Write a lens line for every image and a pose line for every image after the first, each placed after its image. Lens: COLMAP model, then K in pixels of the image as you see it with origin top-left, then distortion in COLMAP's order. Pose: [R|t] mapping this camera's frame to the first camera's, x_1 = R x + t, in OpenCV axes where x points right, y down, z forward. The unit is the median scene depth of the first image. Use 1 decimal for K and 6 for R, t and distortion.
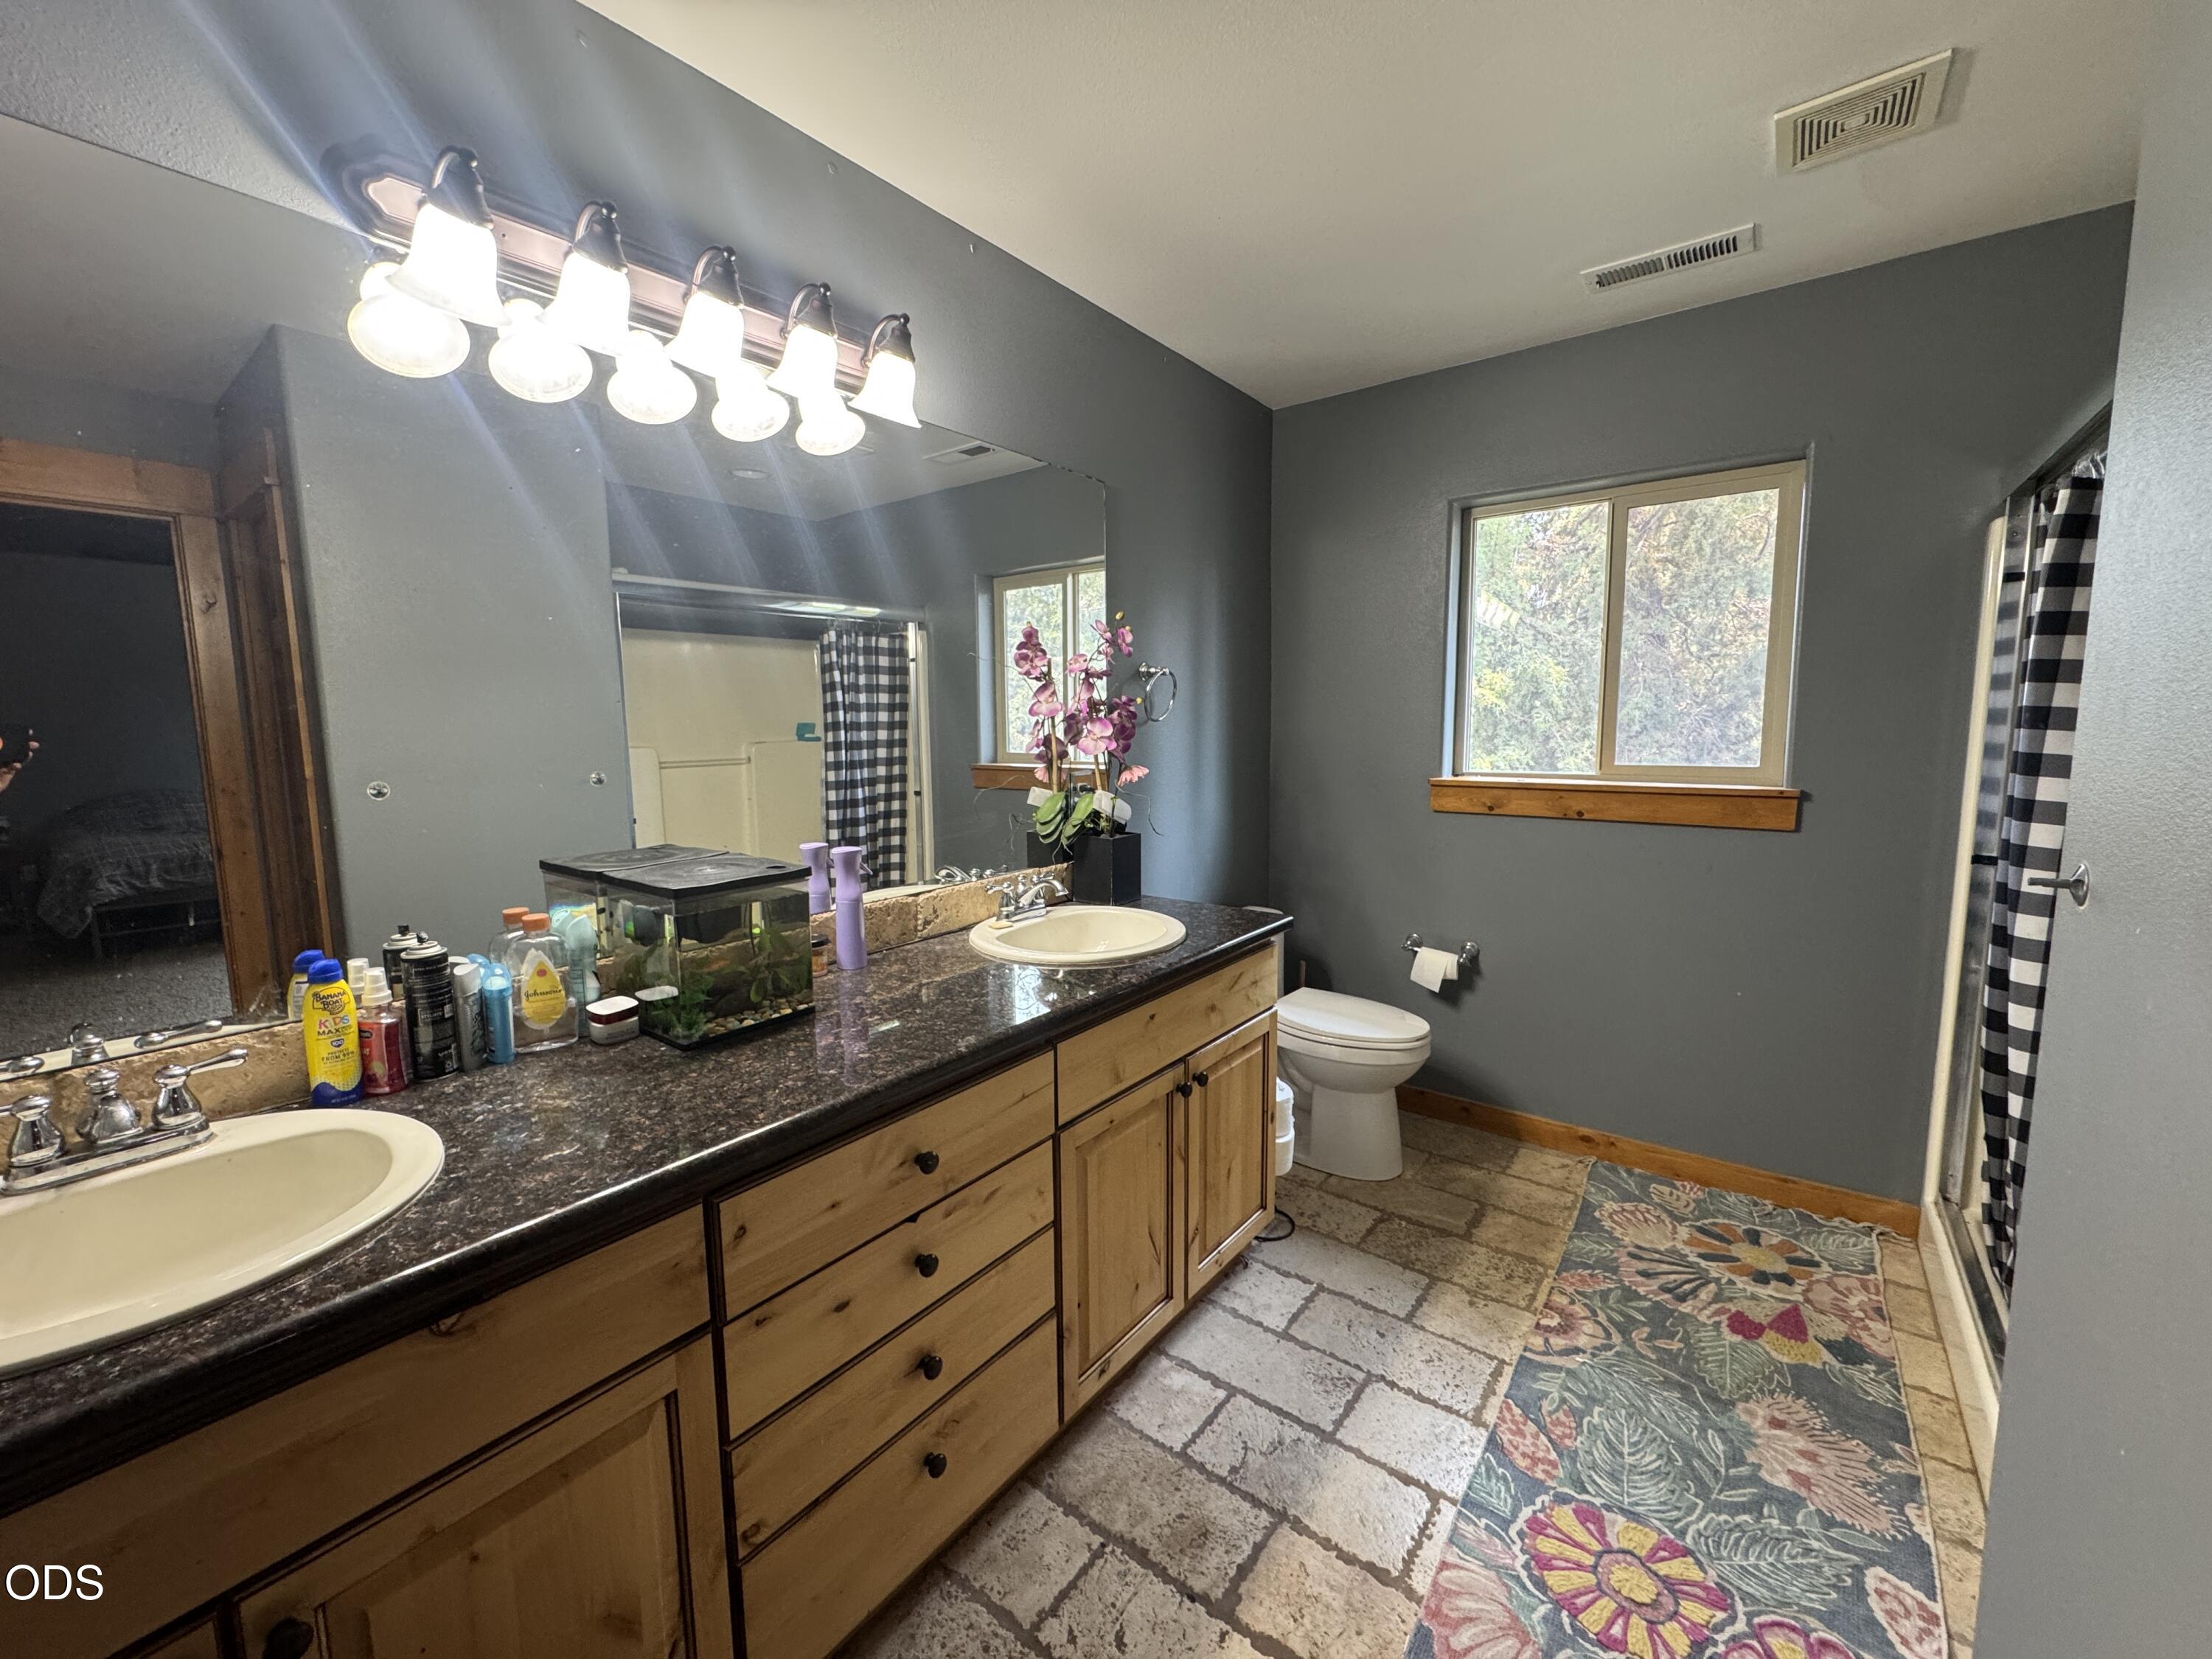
lens RADIAL K [[883.5, 0, 1105.6], [0, 883.5, 825.0], [0, 0, 1]] dist [-0.001060, -0.000535]
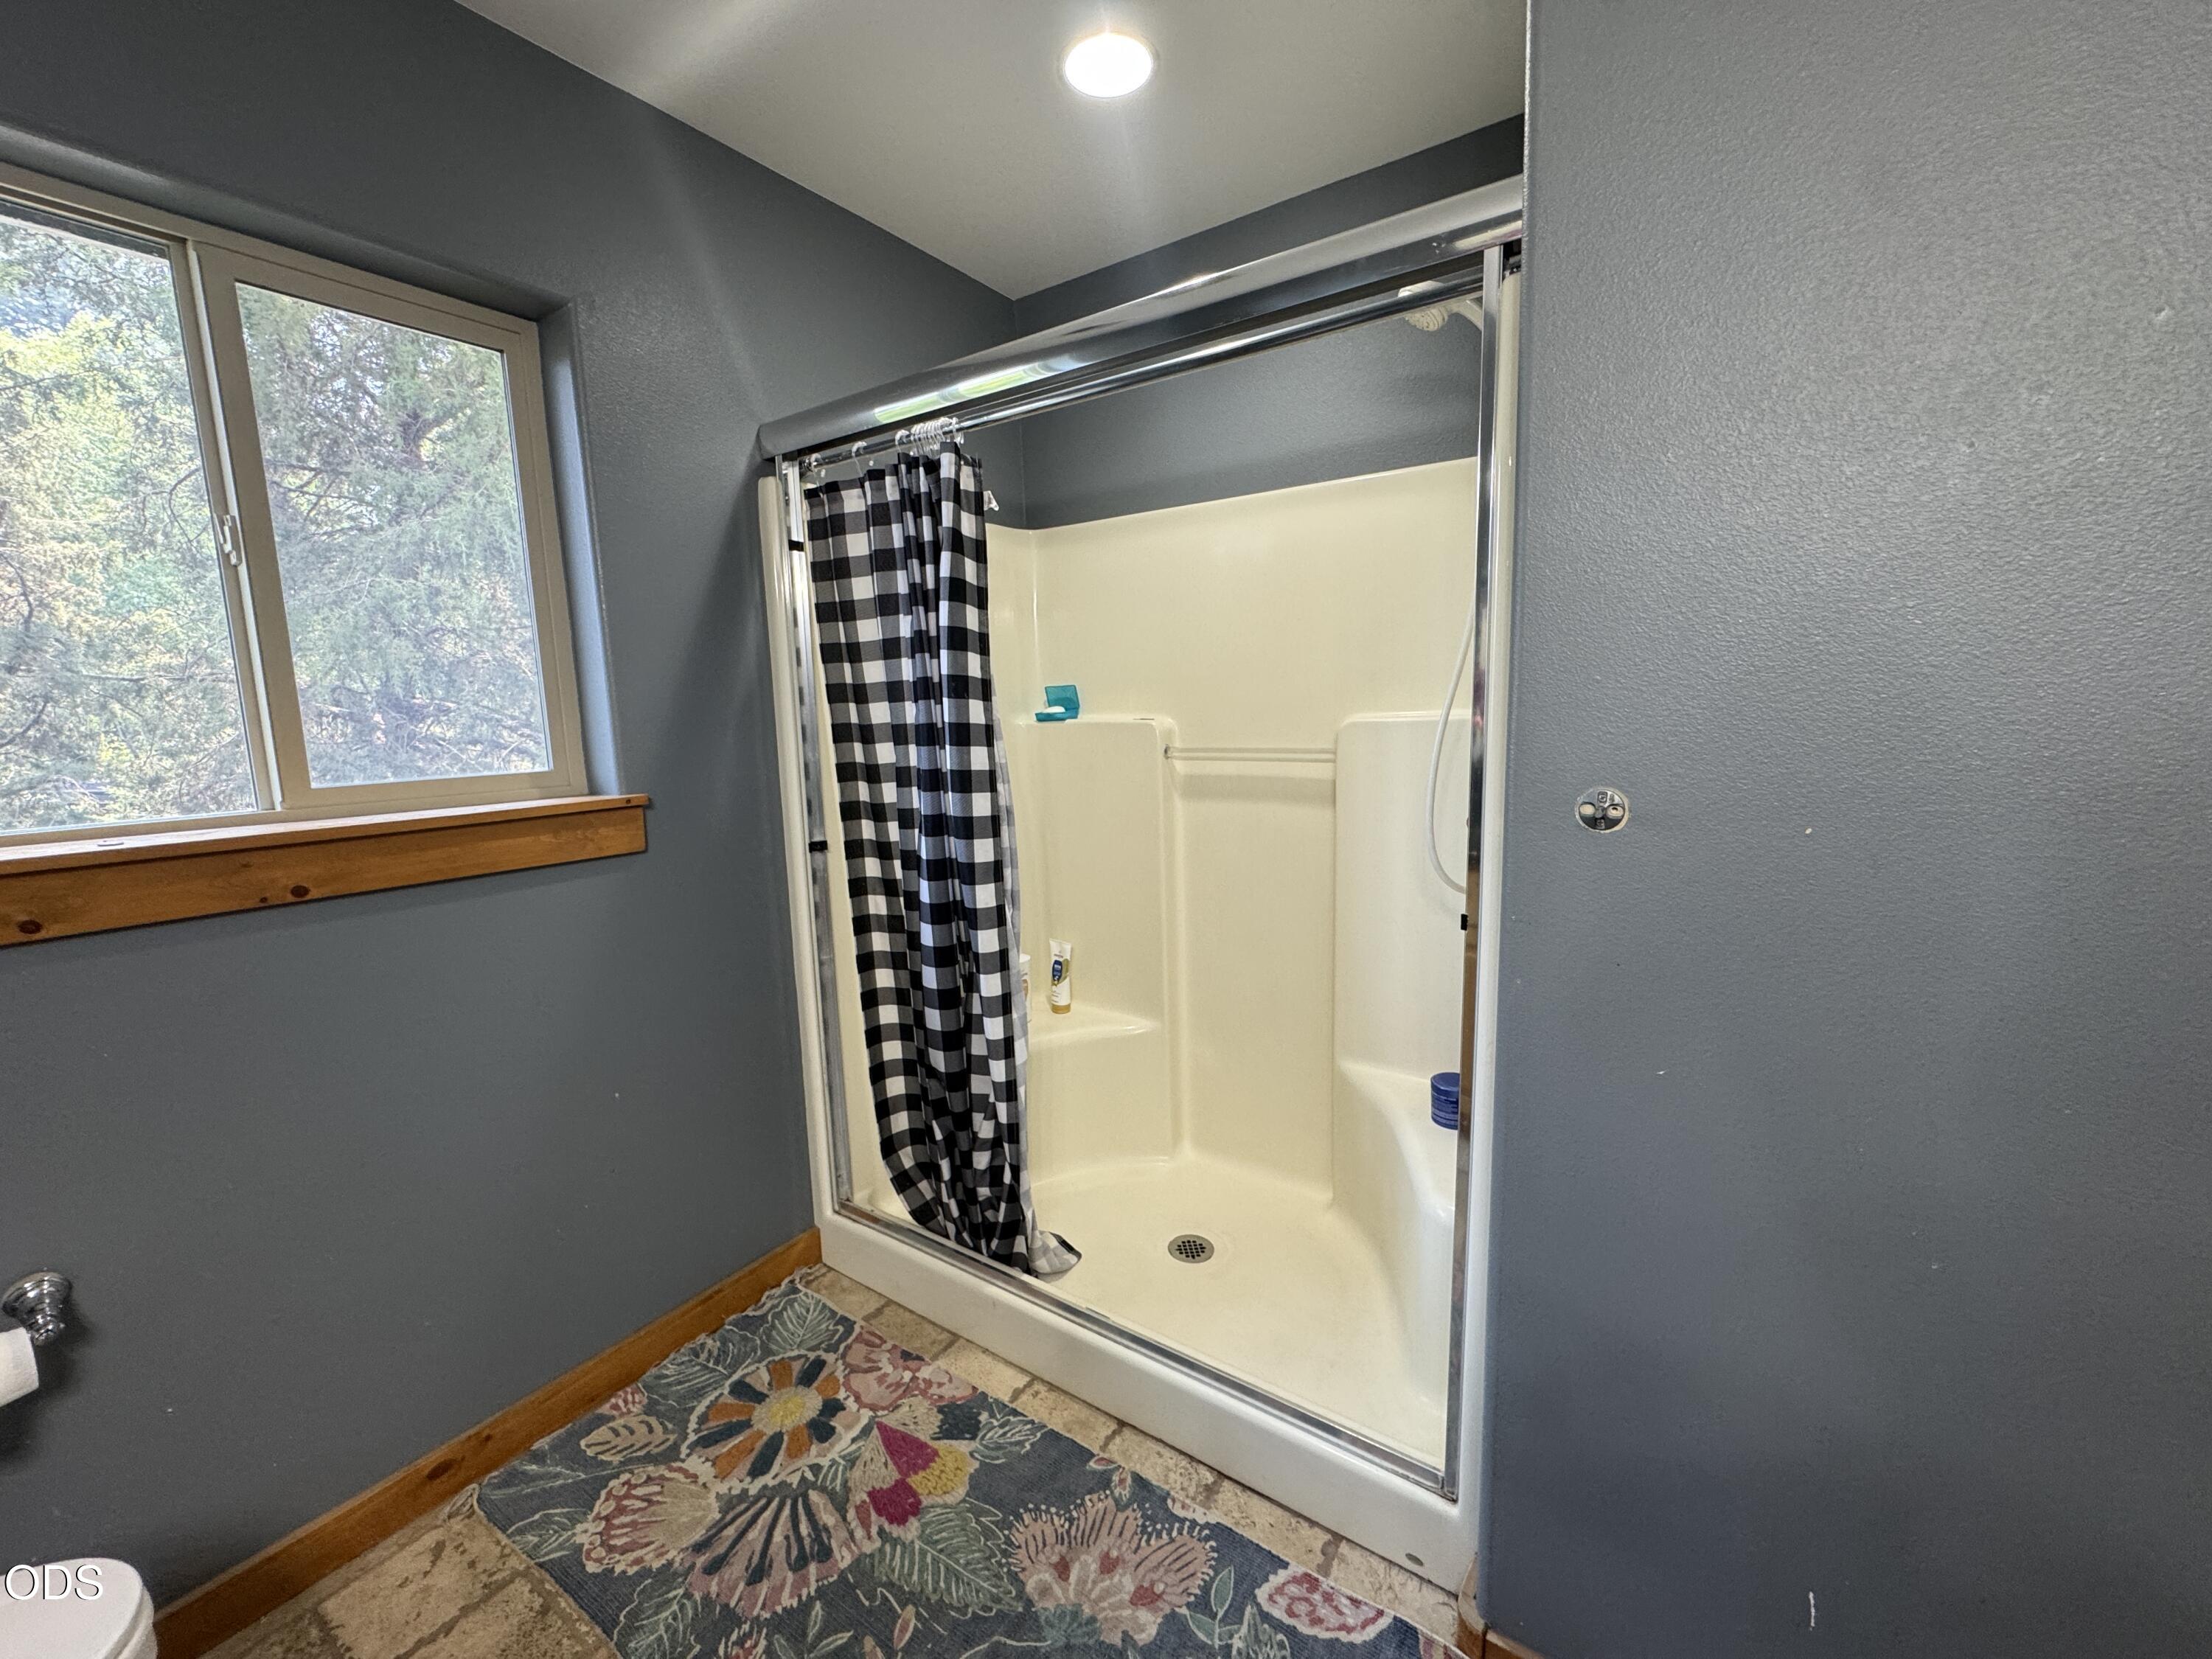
lens RADIAL K [[883.5, 0, 1105.8], [0, 883.5, 822.6], [0, 0, 1]] dist [-0.001060, -0.000535]
pose [[-0.044376, -0.116480, 0.992201, 0.040470], [0.146835, 0.981633, 0.121807, -0.053814], [-0.988165, 0.151095, -0.026457, 0.685014]]
